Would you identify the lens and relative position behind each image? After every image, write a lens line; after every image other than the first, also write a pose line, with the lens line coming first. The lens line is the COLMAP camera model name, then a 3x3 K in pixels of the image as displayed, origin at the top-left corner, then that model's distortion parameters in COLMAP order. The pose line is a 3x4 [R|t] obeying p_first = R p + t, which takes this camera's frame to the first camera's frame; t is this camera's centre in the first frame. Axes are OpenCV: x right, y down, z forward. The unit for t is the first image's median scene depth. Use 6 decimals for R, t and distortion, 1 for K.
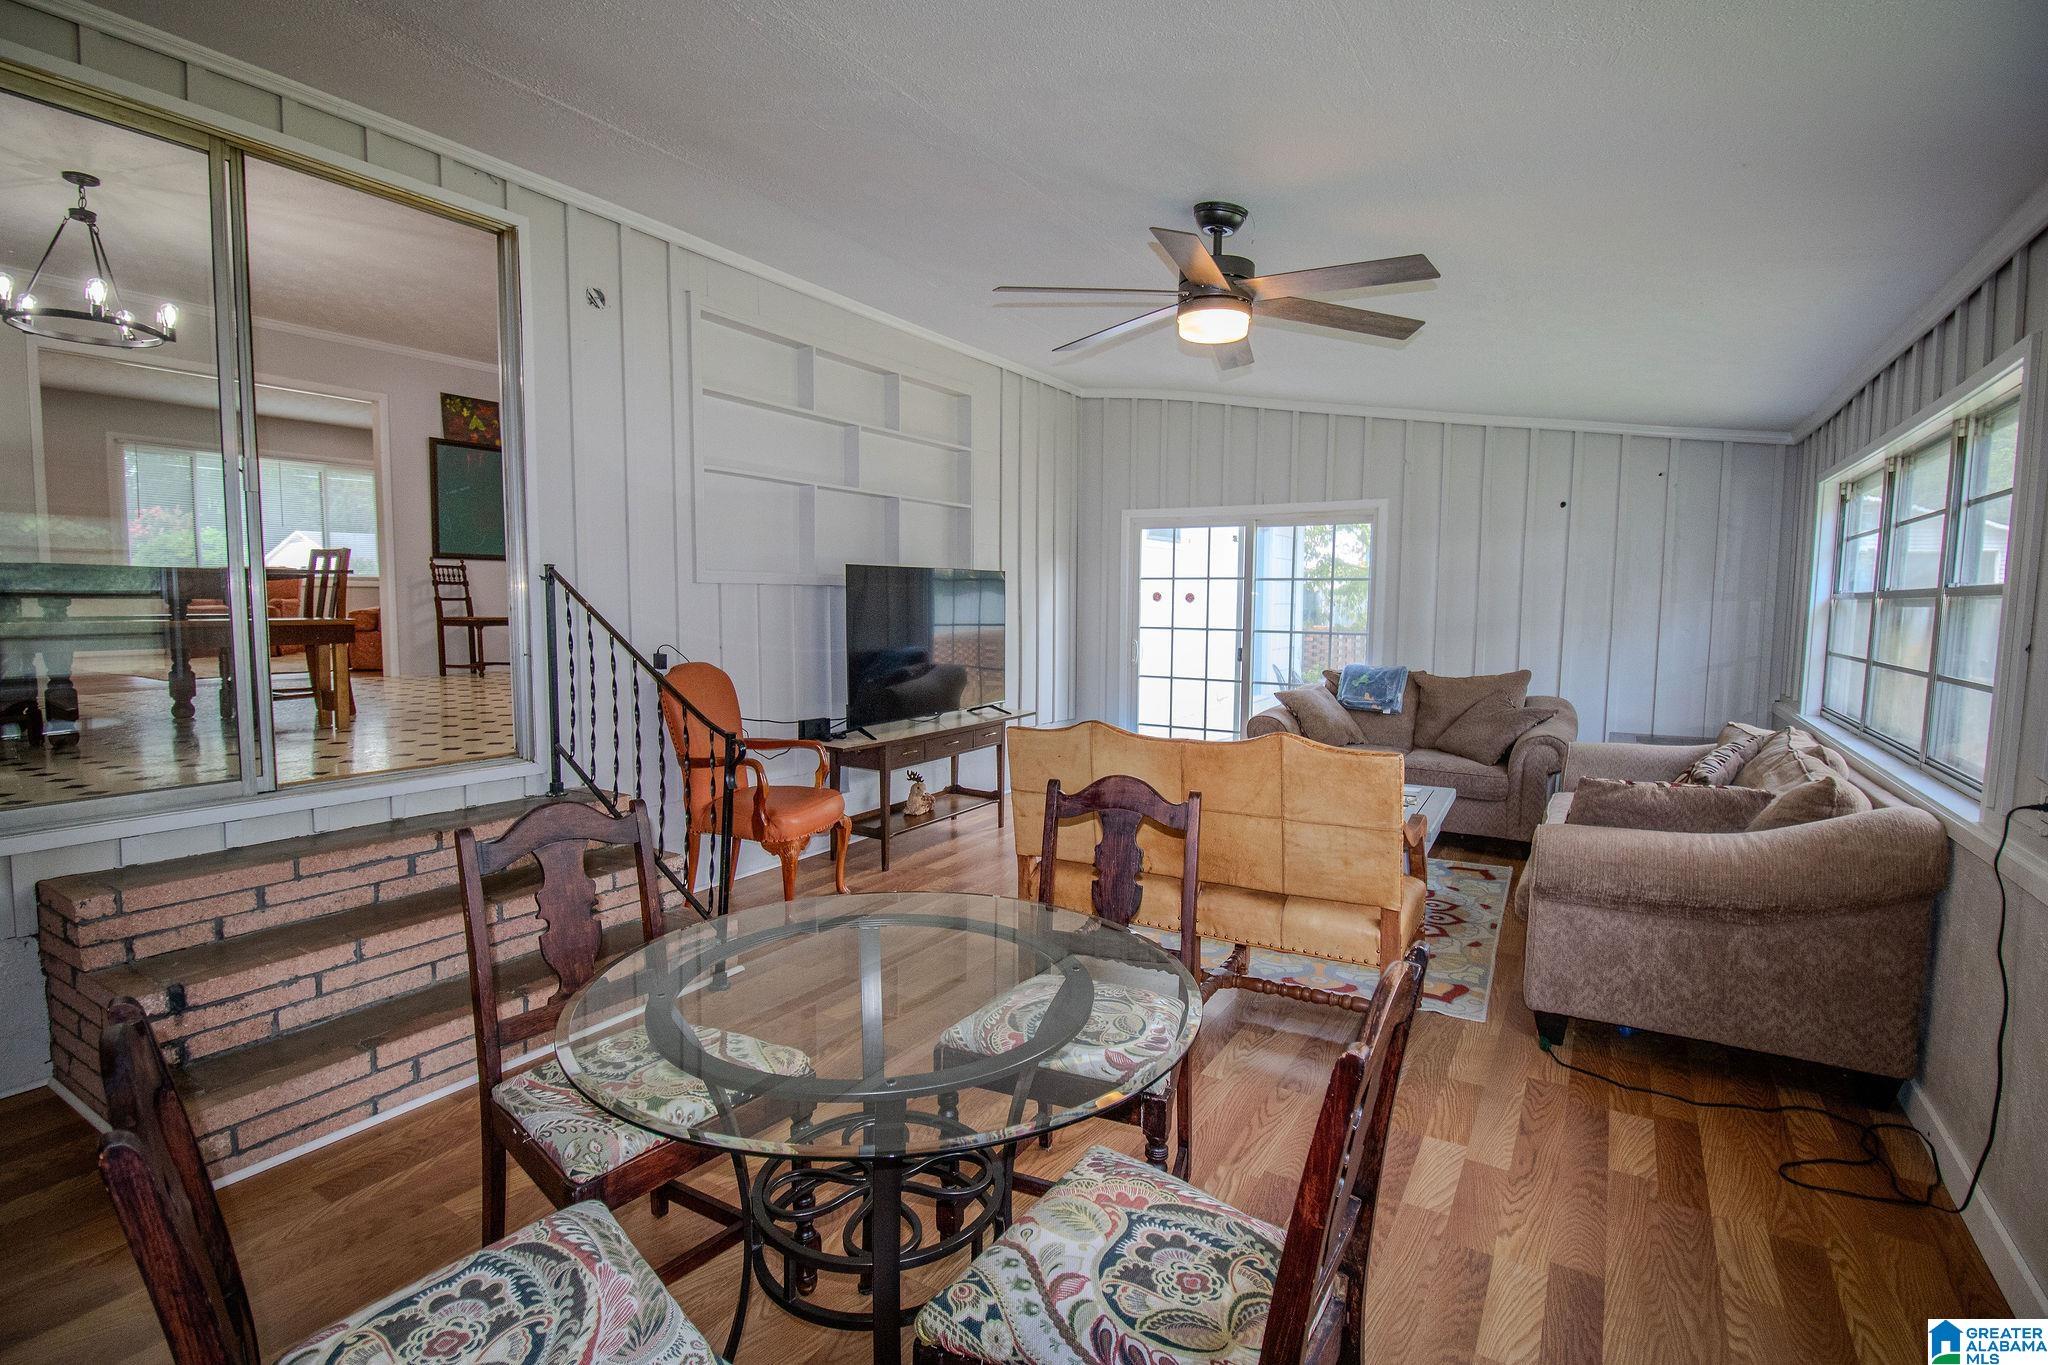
lens RADIAL K [[956.6, 0, 1022.0], [0, 956.6, 681.3], [0, 0, 1]] dist [-0.001824, -0.010015]
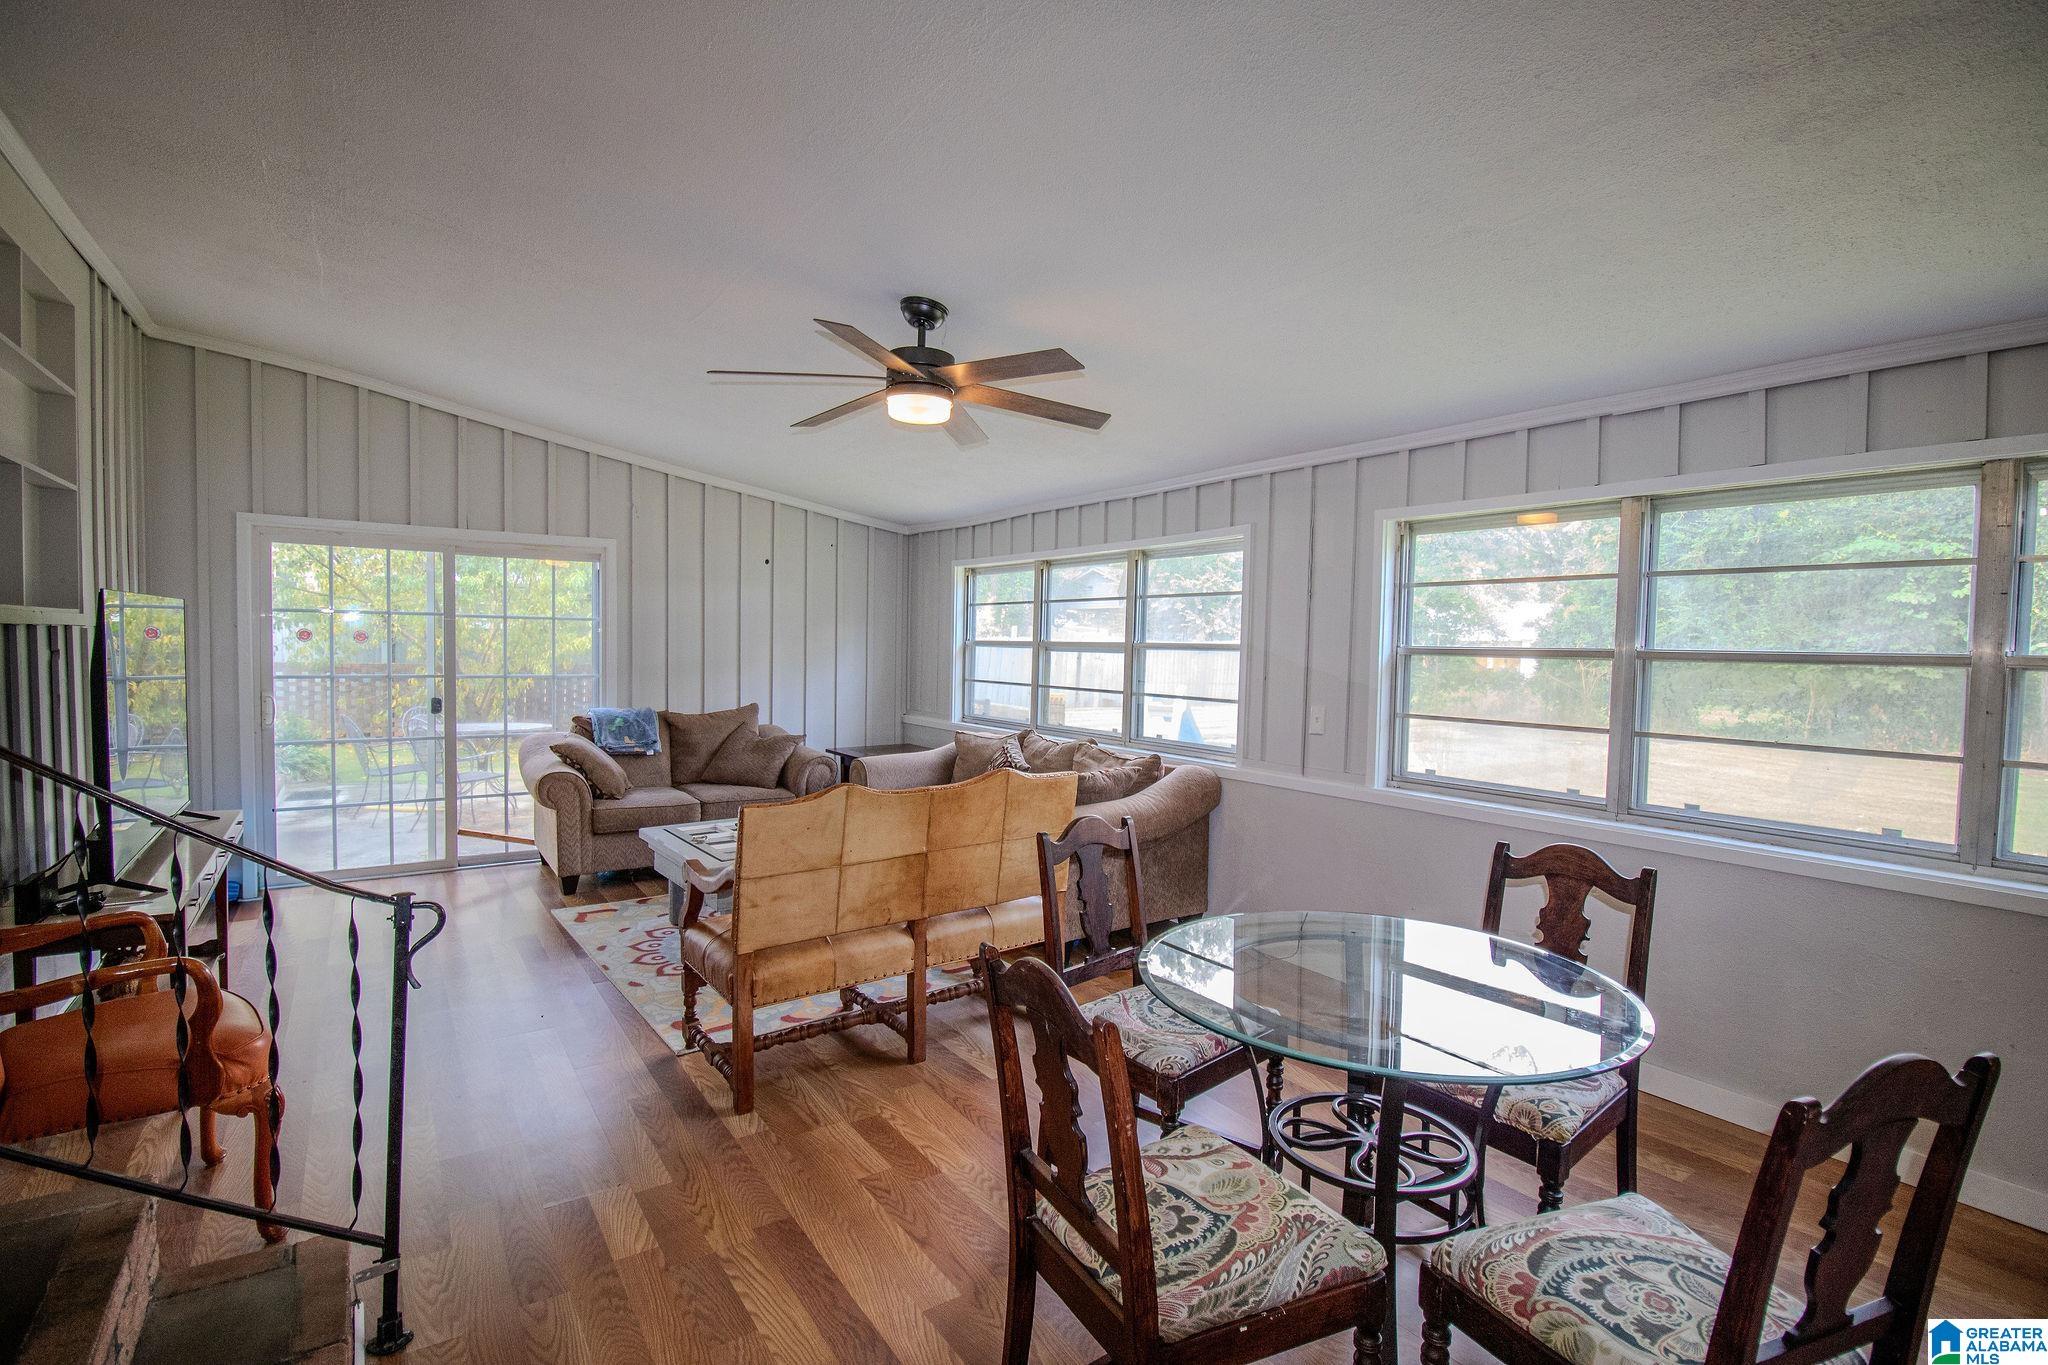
lens RADIAL K [[956.6, 0, 1039.2], [0, 956.6, 678.1], [0, 0, 1]] dist [-0.001824, -0.010015]
pose [[0.392721, -0.038881, 0.918835, -0.376387], [0.065771, 0.997735, 0.014109, -0.033888], [-0.917303, 0.054892, 0.394389, 0.224693]]
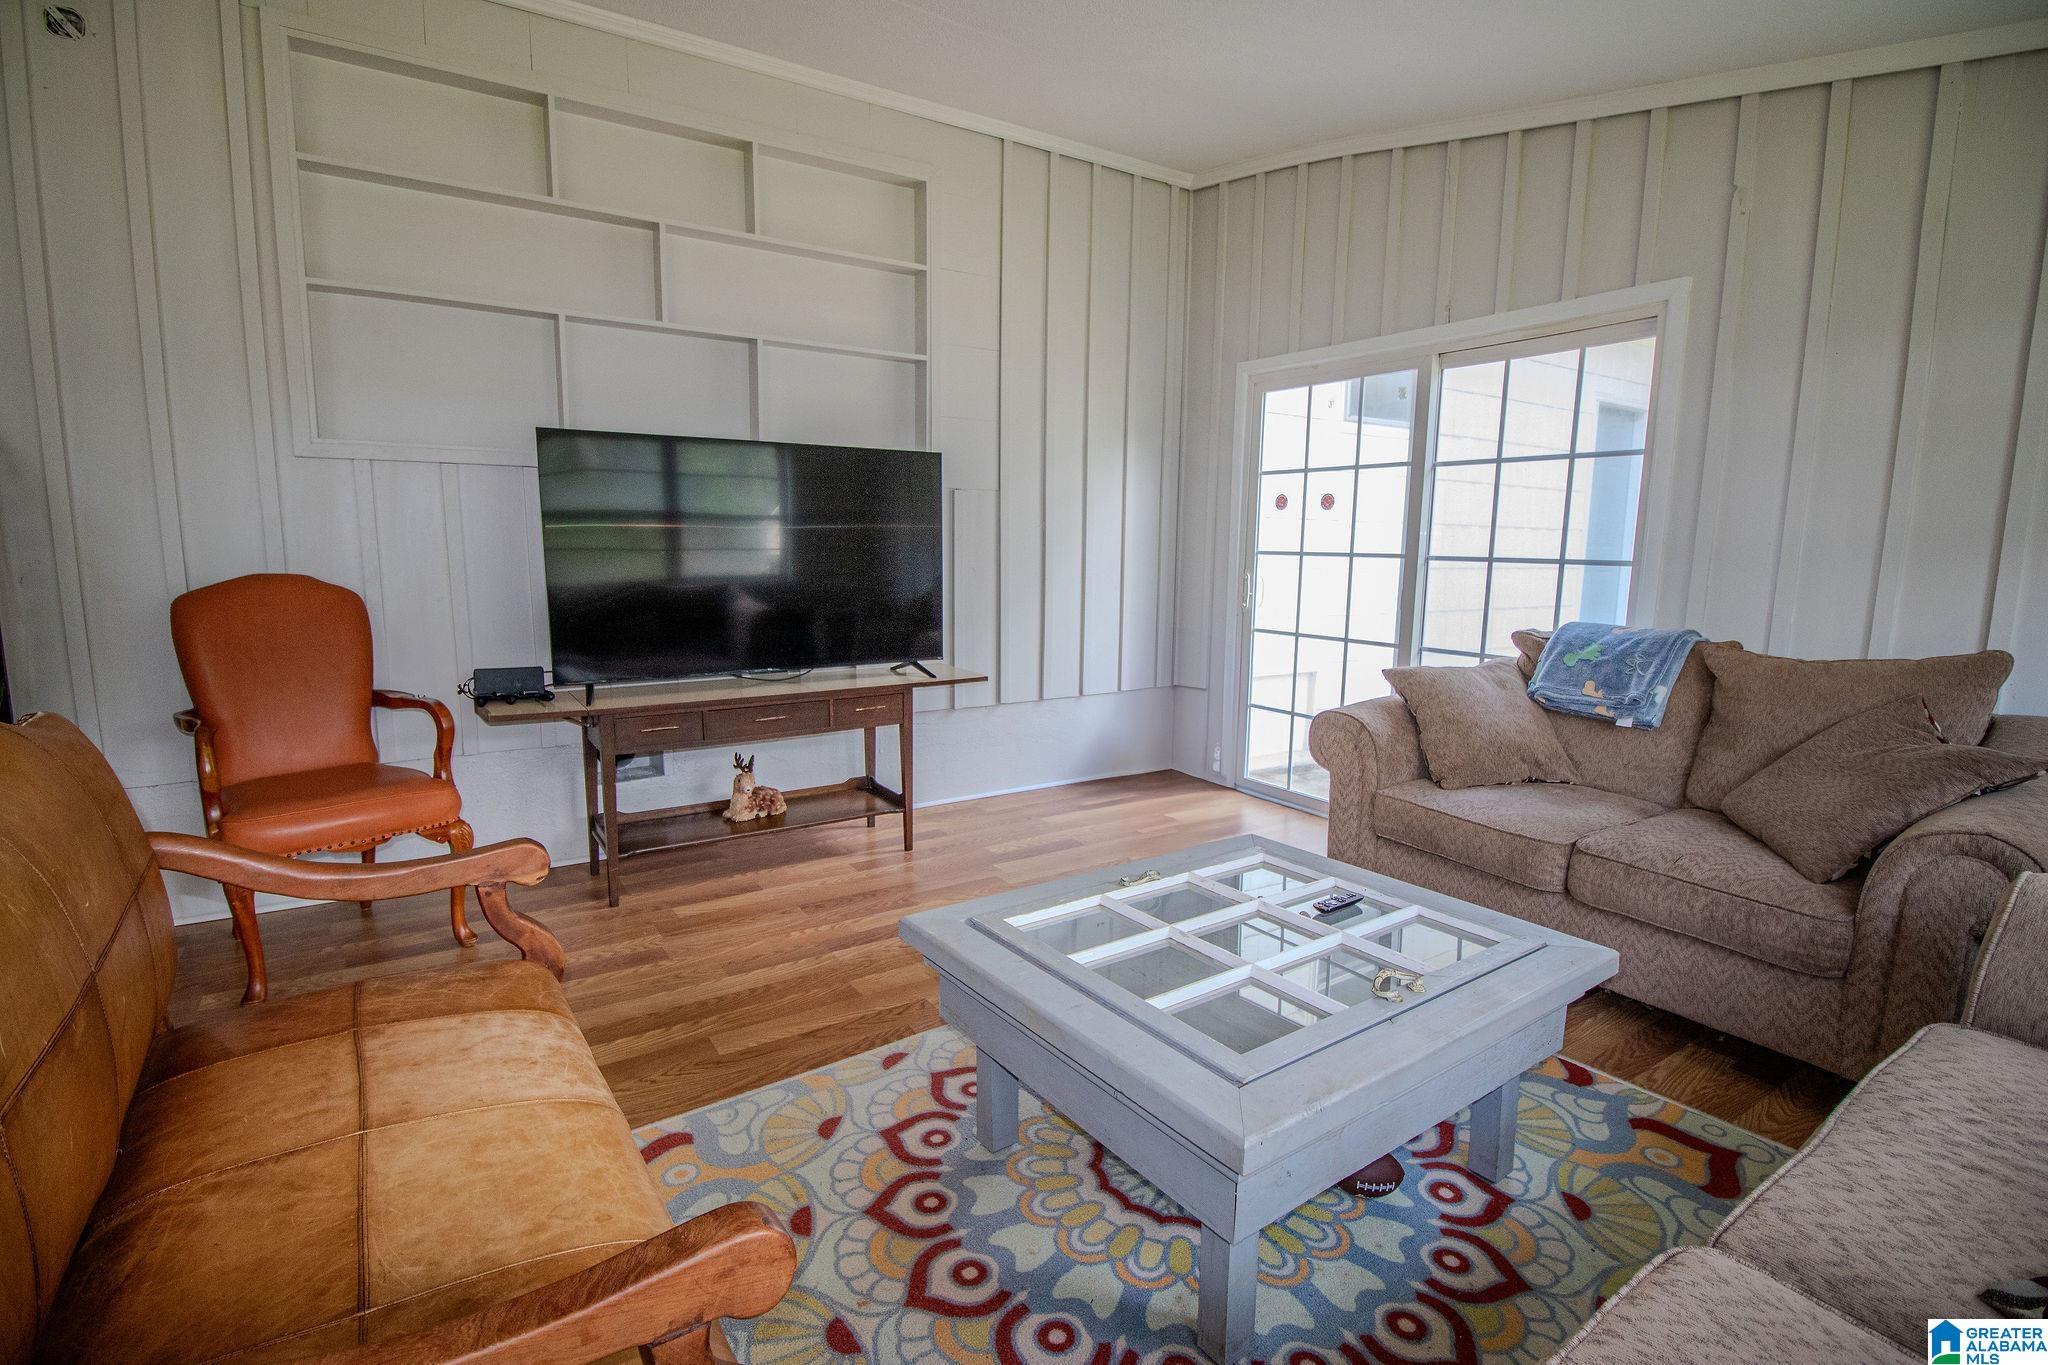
lens RADIAL K [[956.6, 0, 1029.9], [0, 956.6, 682.8], [0, 0, 1]] dist [-0.001824, -0.010015]
pose [[0.905996, 0.066012, -0.418106, 0.309498], [-0.042788, 0.996988, 0.064689, -0.006251], [0.421117, -0.040718, 0.906092, 0.441947]]
